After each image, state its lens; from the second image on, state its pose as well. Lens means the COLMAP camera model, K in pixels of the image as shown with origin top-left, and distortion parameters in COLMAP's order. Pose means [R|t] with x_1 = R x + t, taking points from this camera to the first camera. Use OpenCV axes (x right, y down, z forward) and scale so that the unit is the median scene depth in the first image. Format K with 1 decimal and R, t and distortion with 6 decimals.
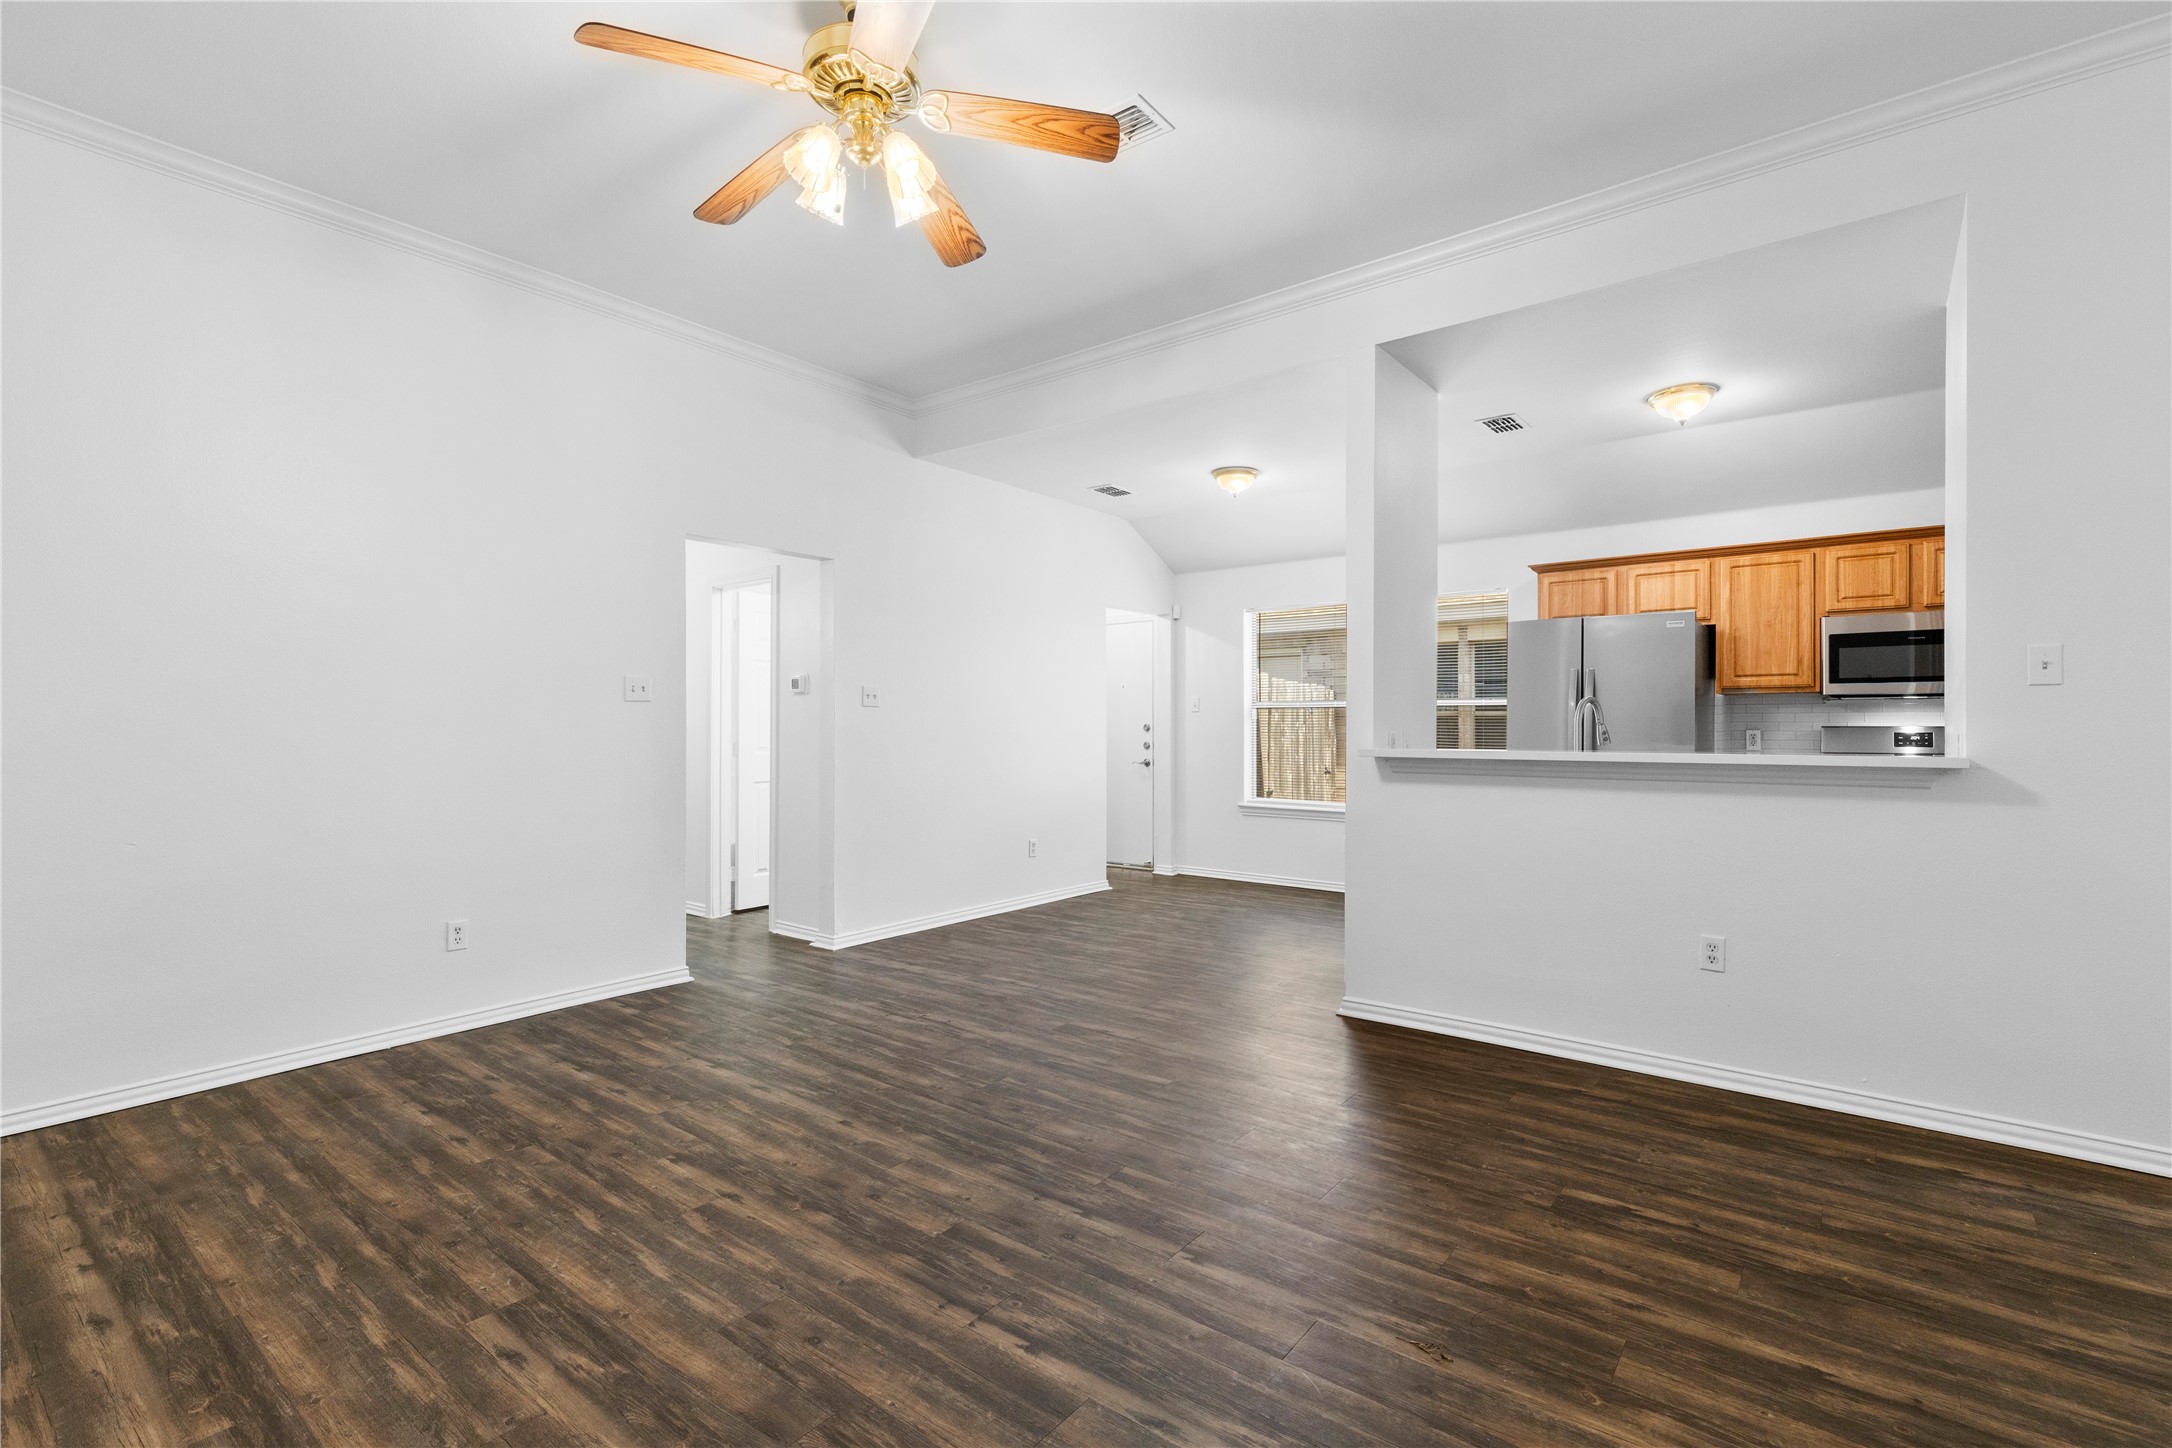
lens RADIAL K [[979.9, 0, 1087.9], [0, 979.9, 724.9], [0, 0, 1]] dist [0.002757, 0.002129]
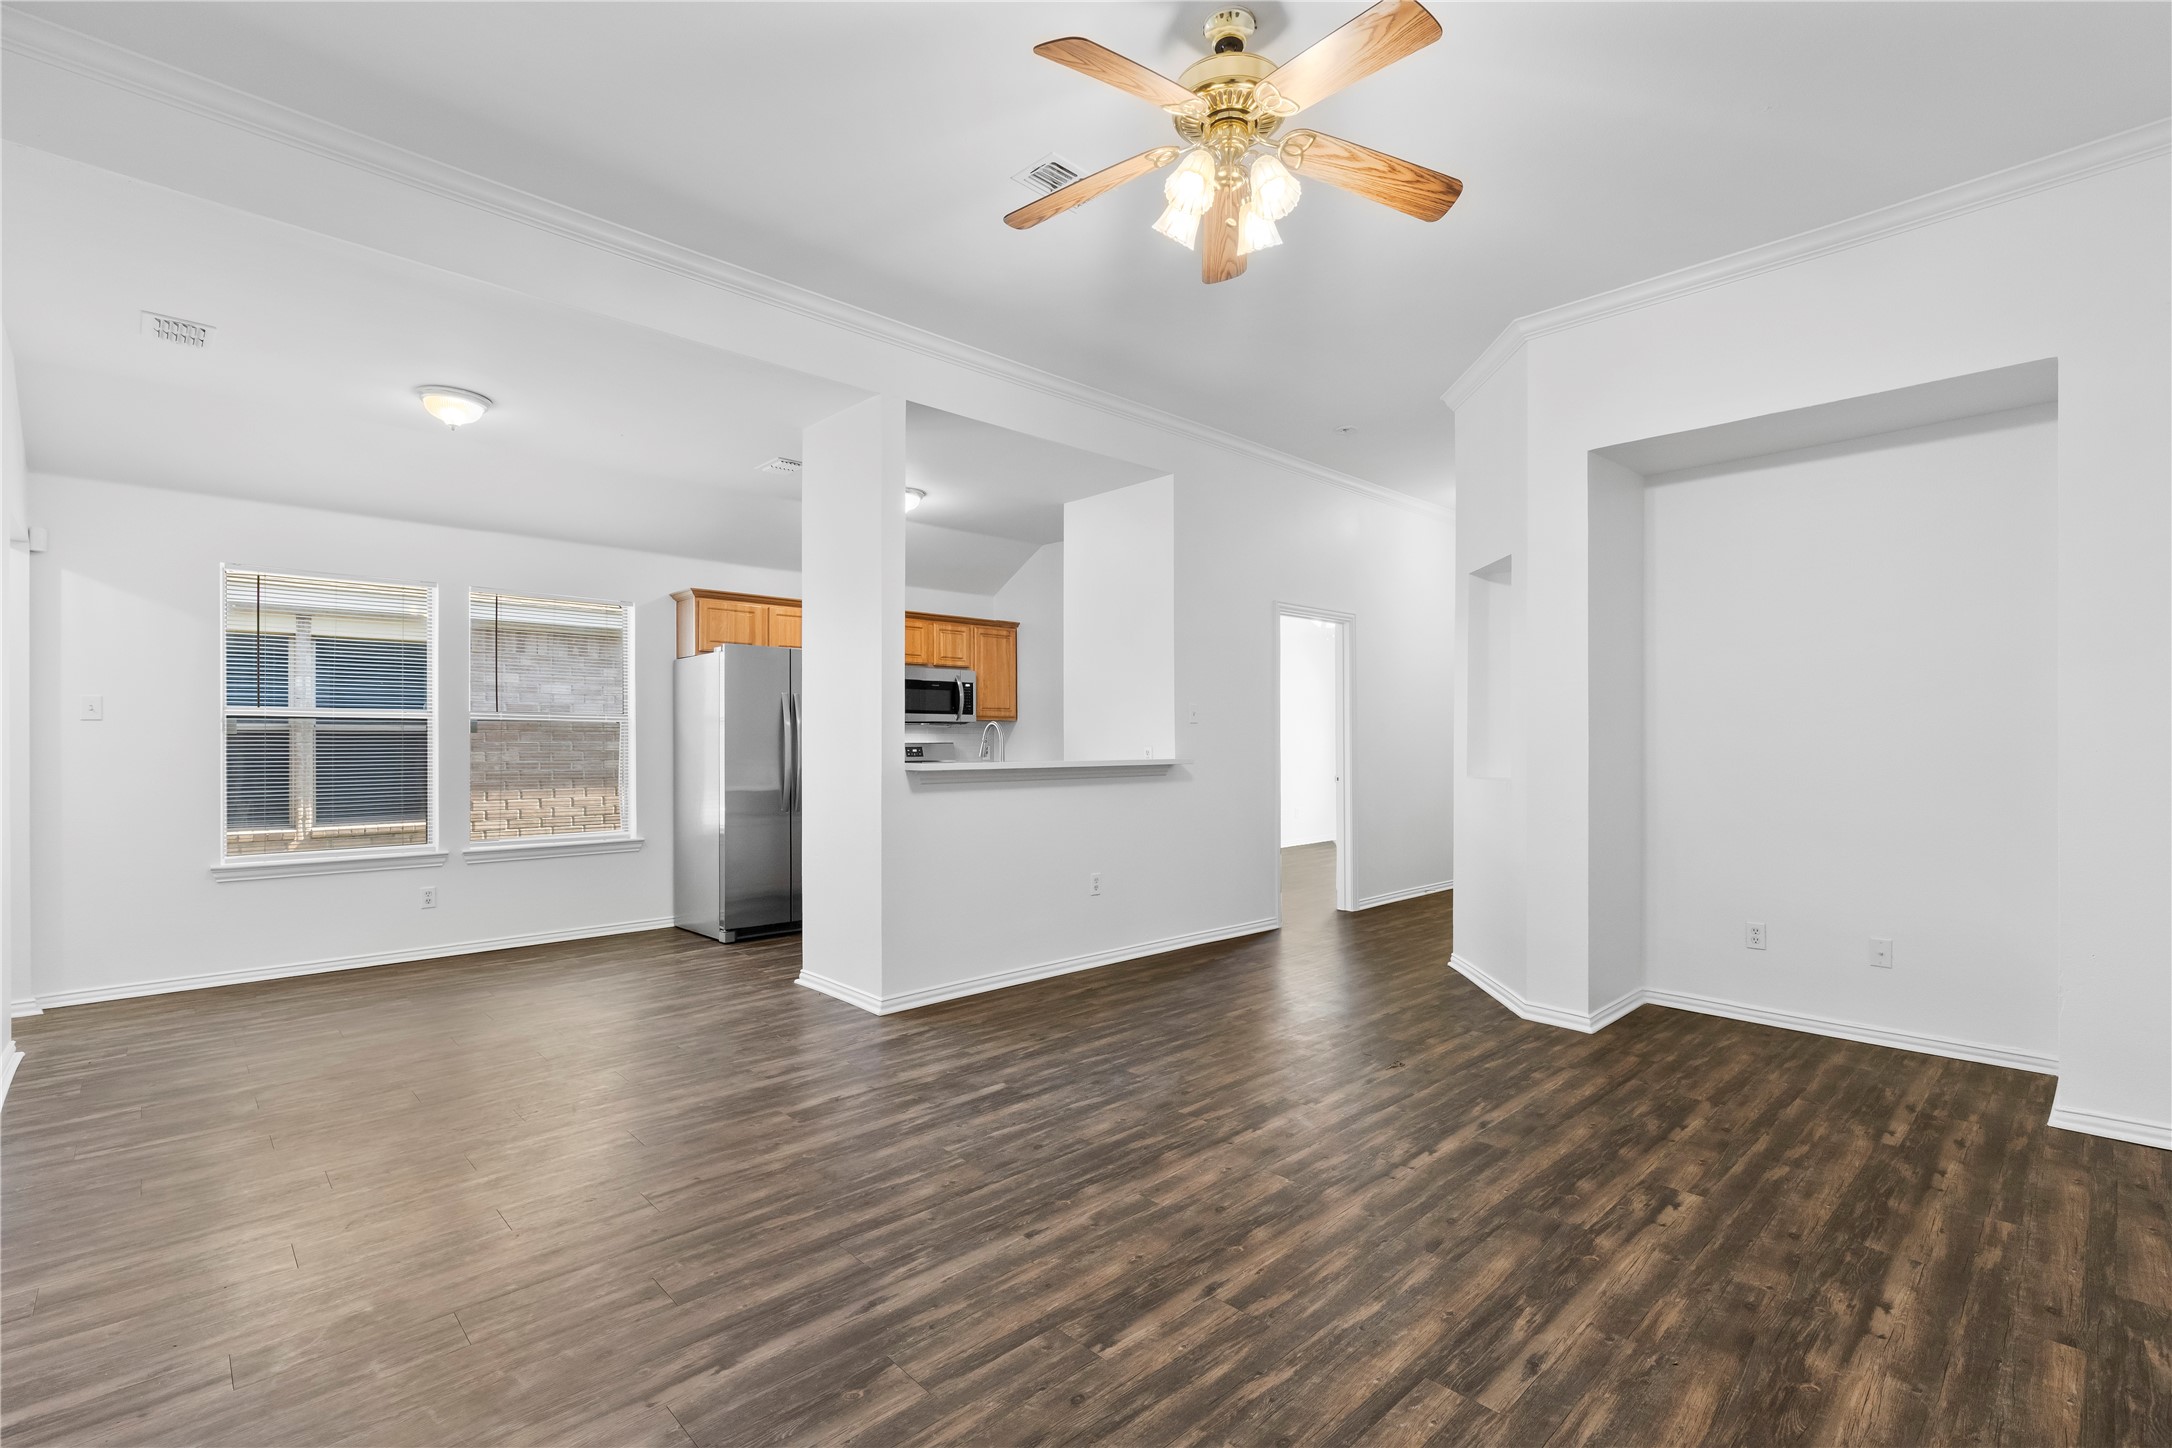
lens RADIAL K [[986.9, 0, 1129.5], [0, 986.9, 752.5], [0, 0, 1]] dist [0.013057, -0.001286]
pose [[0.117680, -0.012332, 0.992975, -0.985262], [0.000019, 0.999923, 0.012416, -0.004125], [-0.993052, -0.001442, 0.117672, 0.772311]]
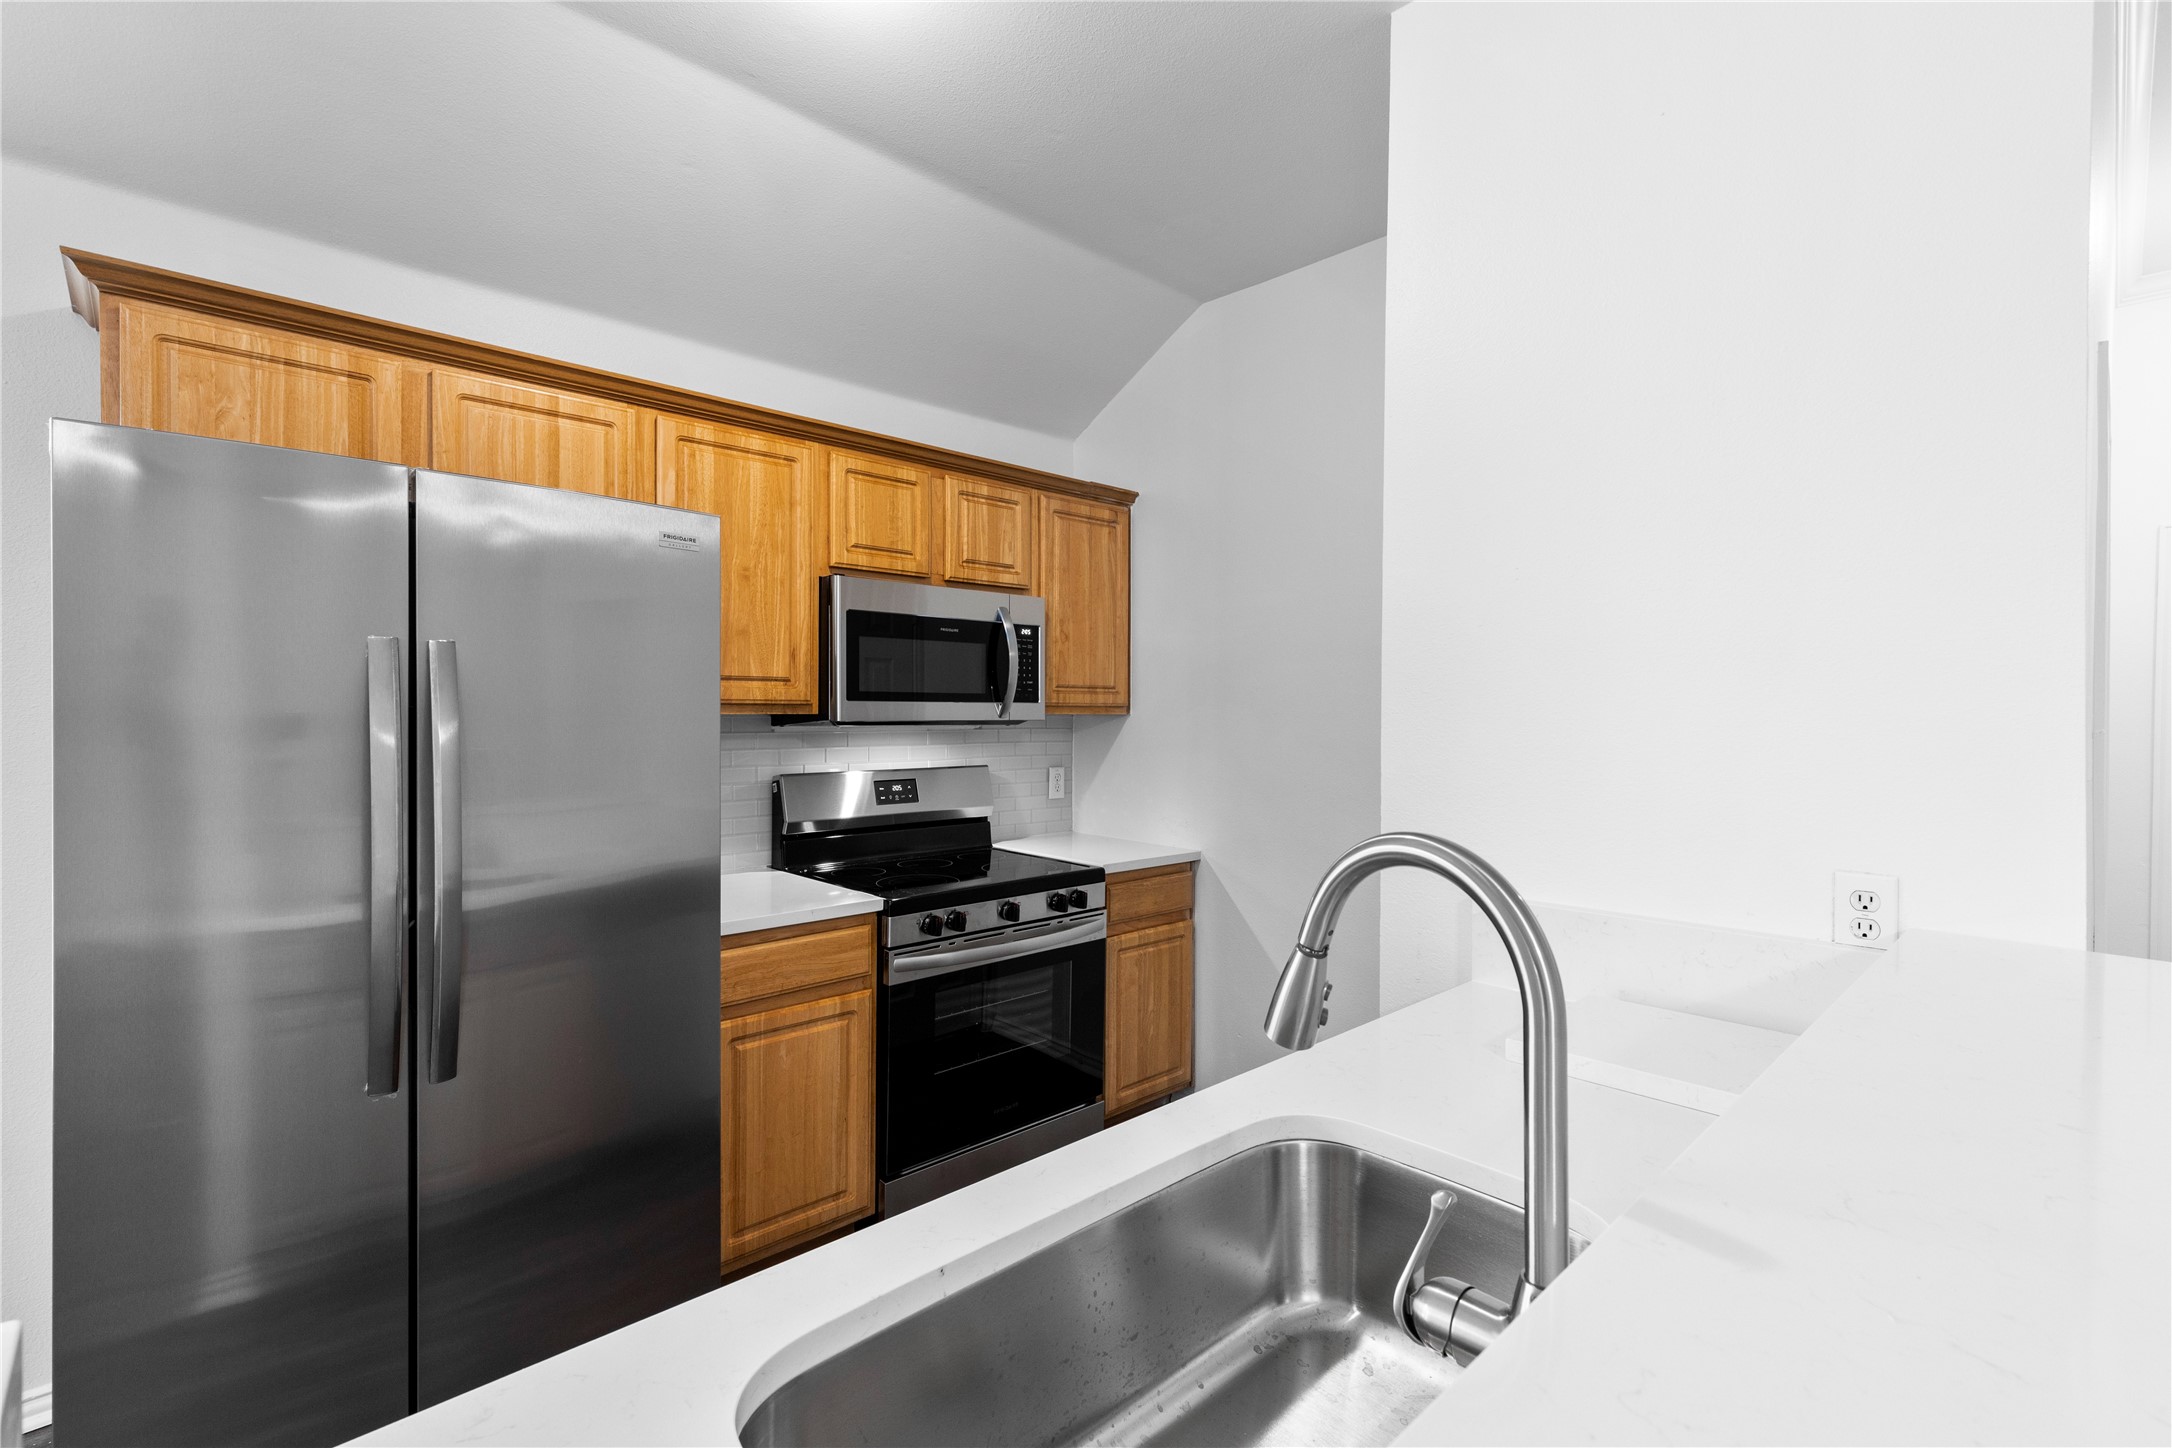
lens RADIAL K [[979.9, 0, 1126.0], [0, 979.9, 706.2], [0, 0, 1]] dist [0.002757, 0.002129]
pose [[0.115828, 0.012024, 0.993197, 0.378709], [0.002241, 0.999921, -0.012367, -0.050040], [-0.993267, 0.003658, 0.115791, 1.228458]]
